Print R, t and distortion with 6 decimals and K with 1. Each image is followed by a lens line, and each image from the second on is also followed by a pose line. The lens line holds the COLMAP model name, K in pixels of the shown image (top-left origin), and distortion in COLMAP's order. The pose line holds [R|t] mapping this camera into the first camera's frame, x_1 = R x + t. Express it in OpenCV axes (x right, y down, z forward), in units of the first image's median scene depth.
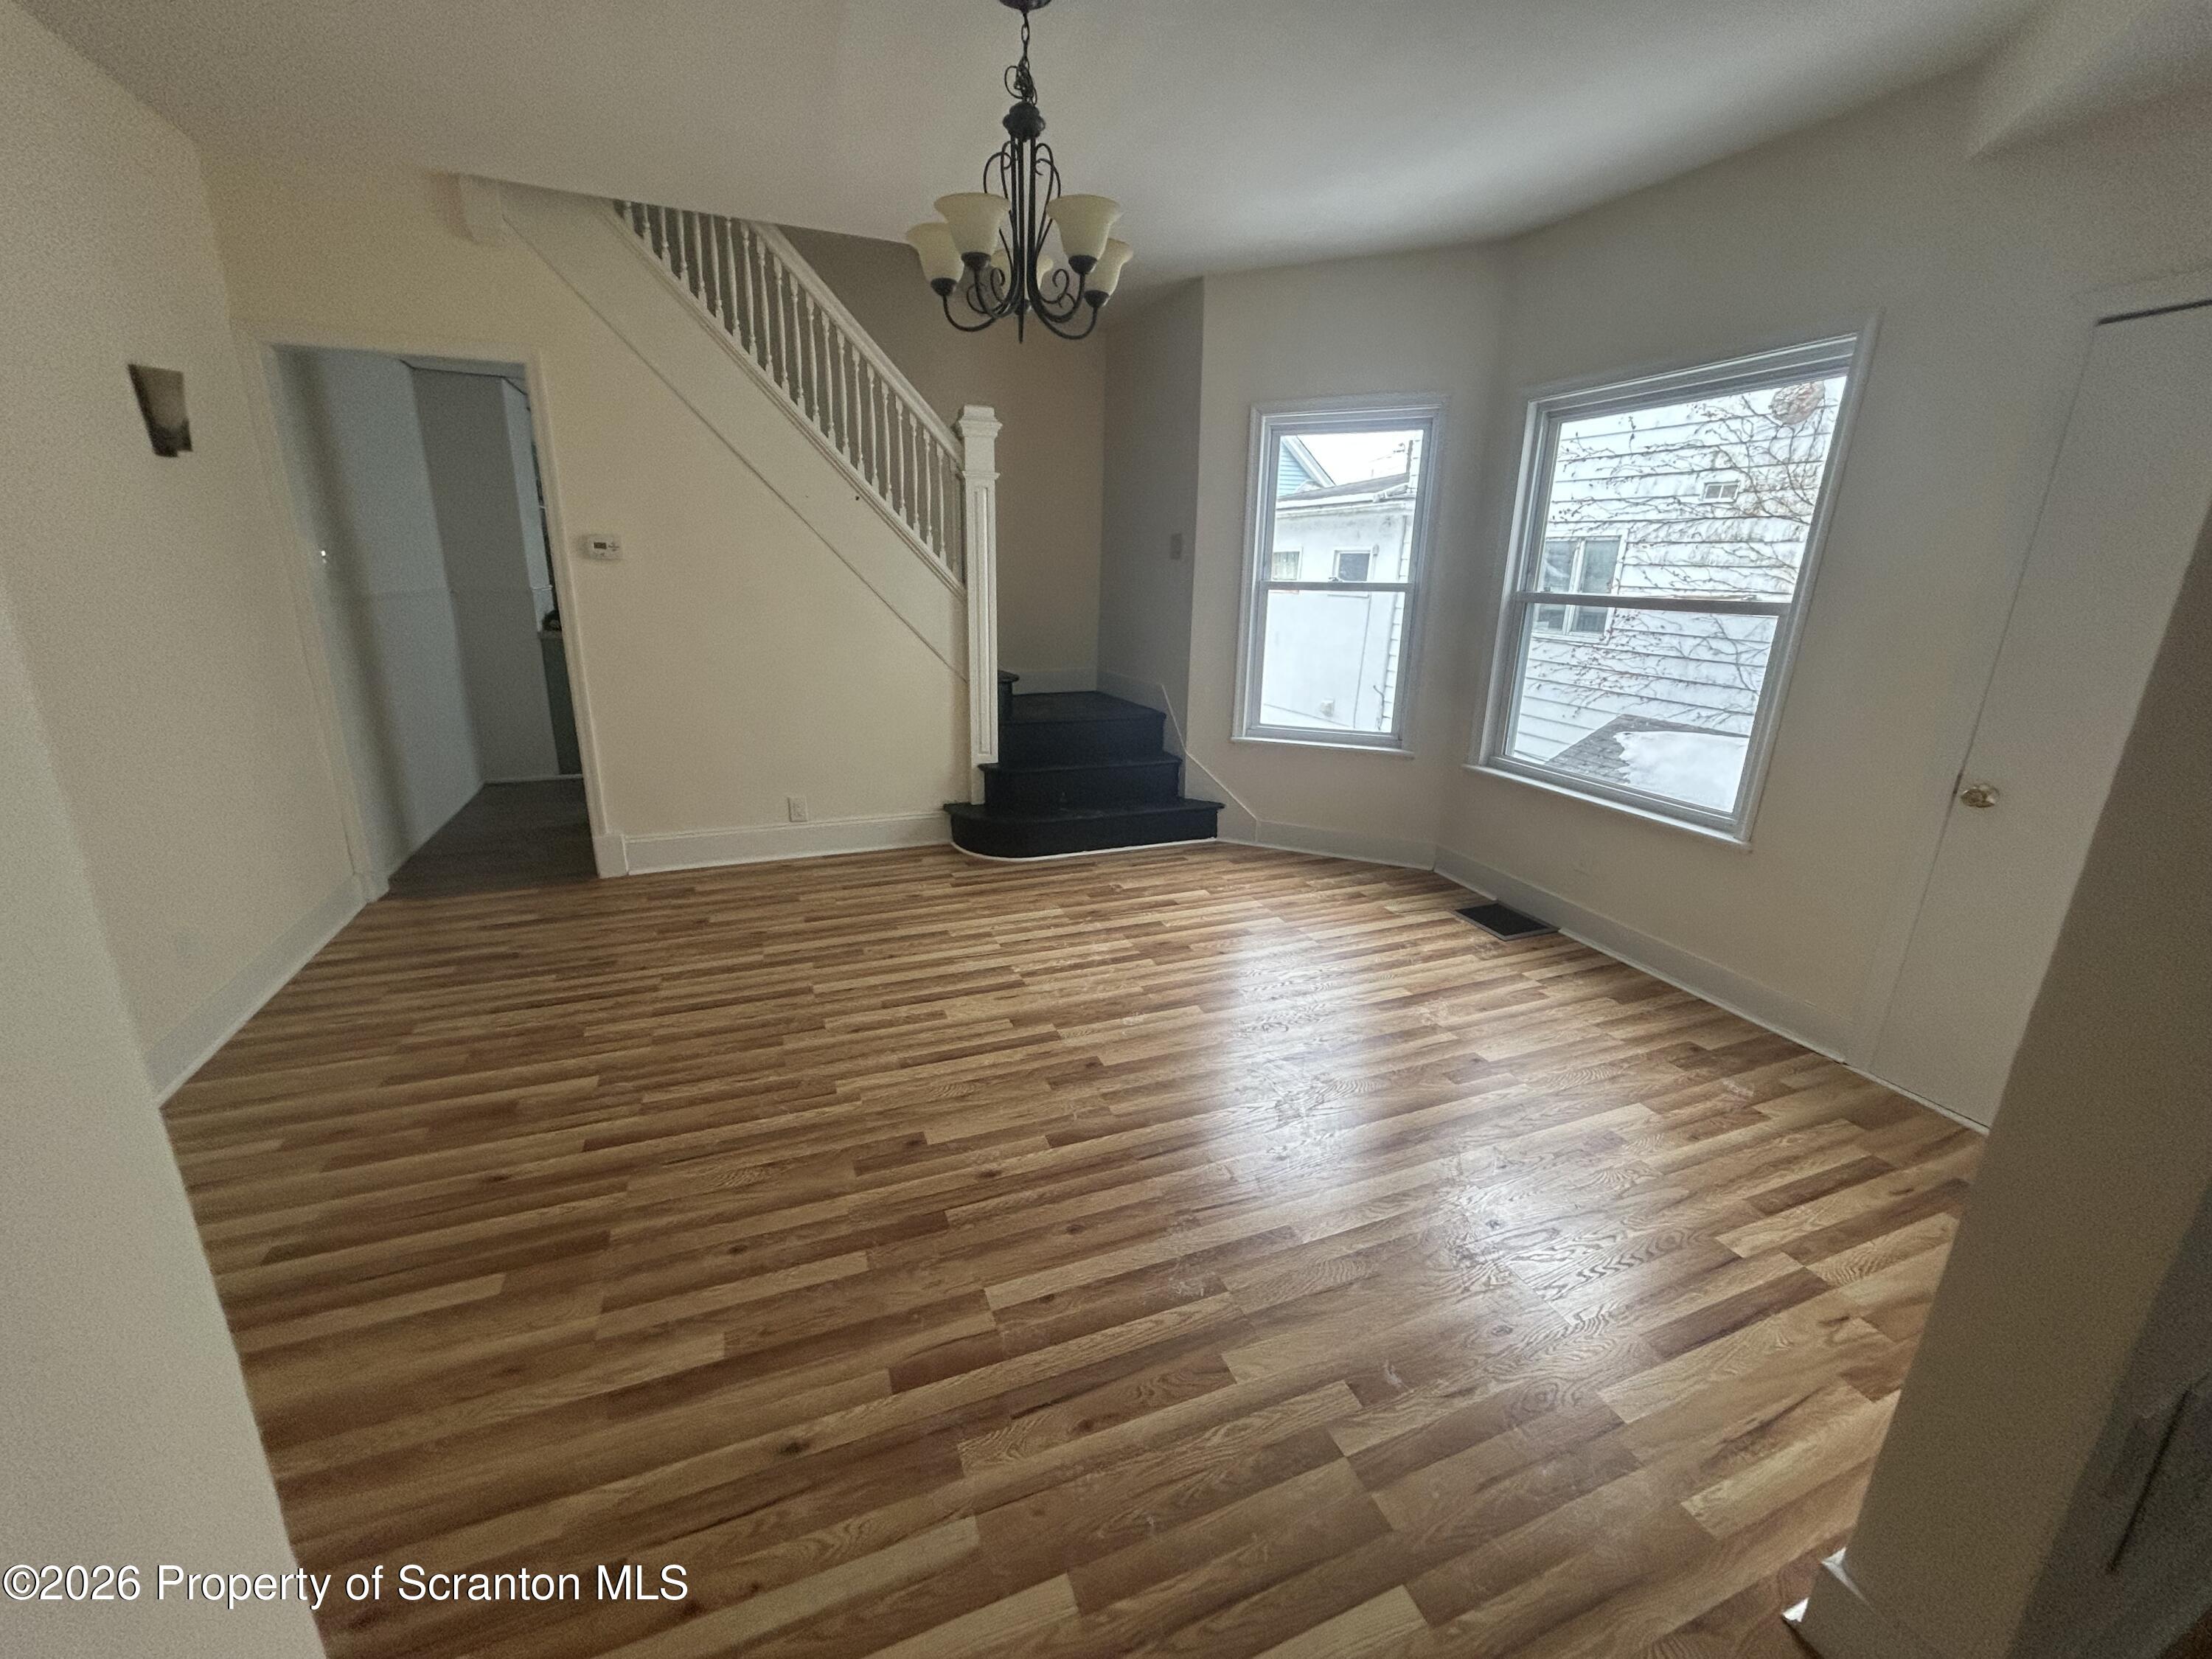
lens RADIAL K [[888.1, 0, 1099.3], [0, 888.1, 823.5], [0, 0, 1]] dist [-0.001112, 0.000122]
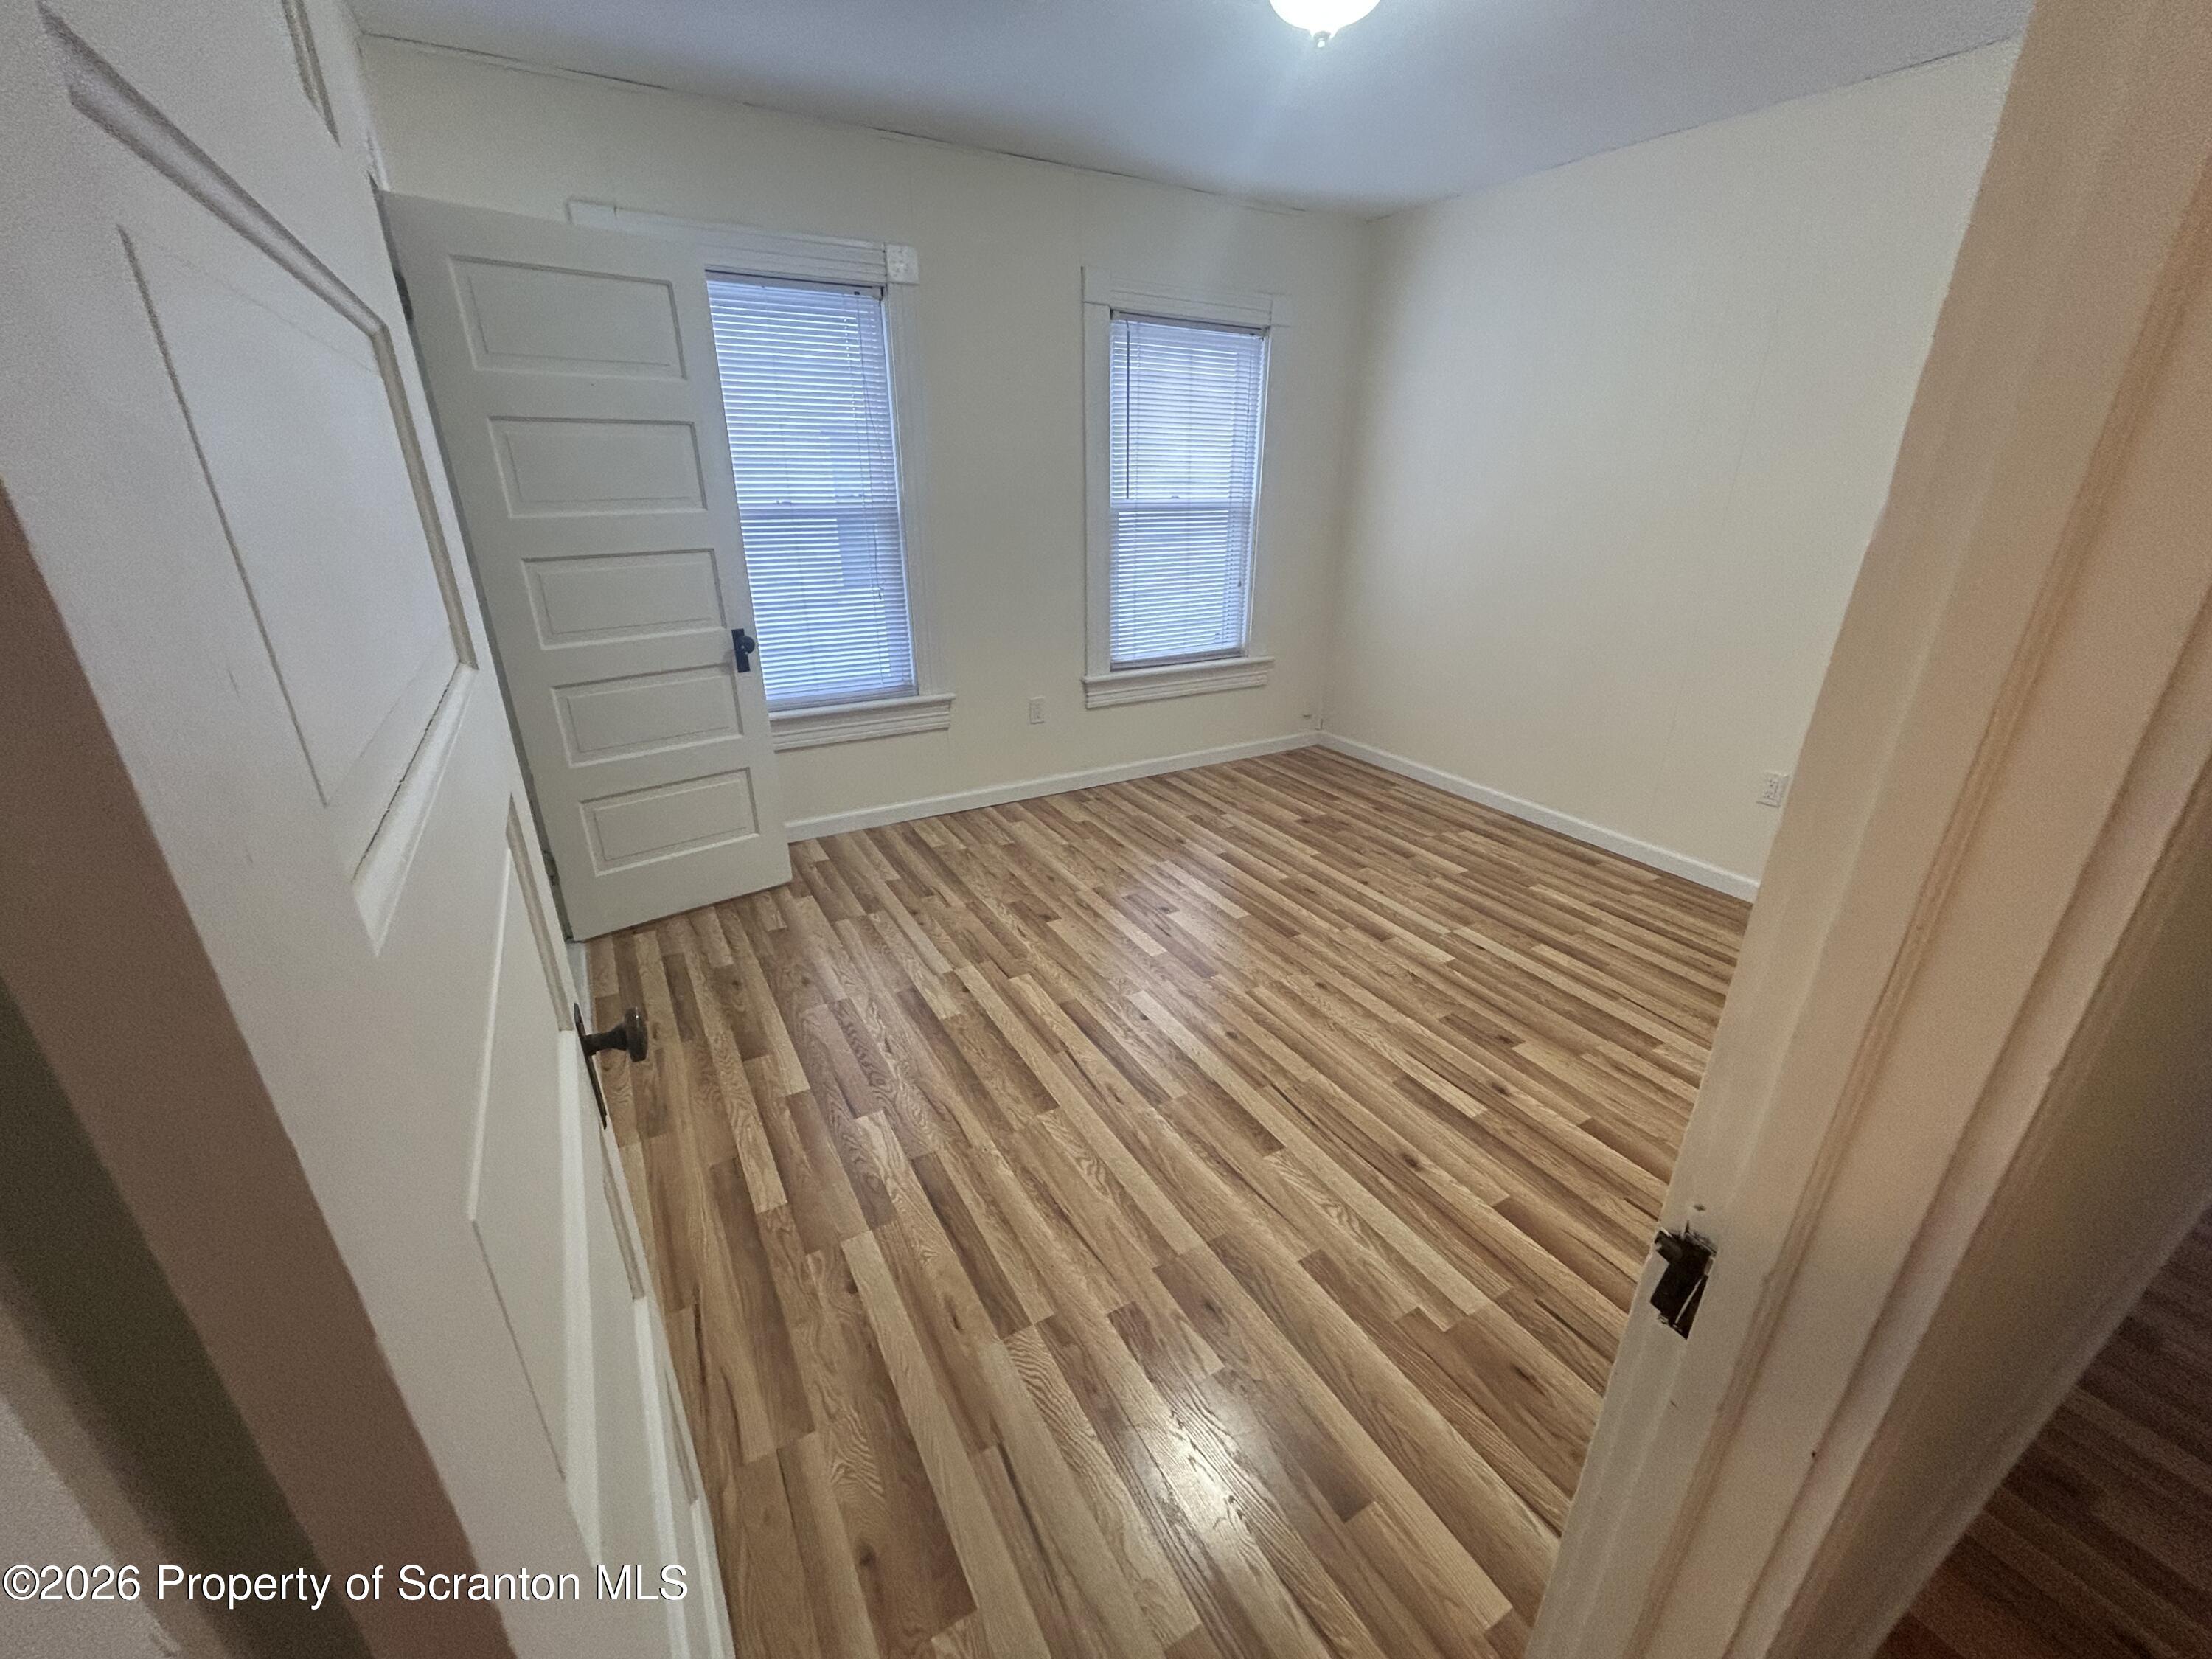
lens RADIAL K [[888.1, 0, 1099.3], [0, 888.1, 823.5], [0, 0, 1]] dist [-0.001112, 0.000122]
pose [[0.144849, 0.351725, -0.924829, 0.987258], [-0.273643, 0.912470, 0.304167, -0.106086], [0.950862, 0.209015, 0.228418, 0.389364]]
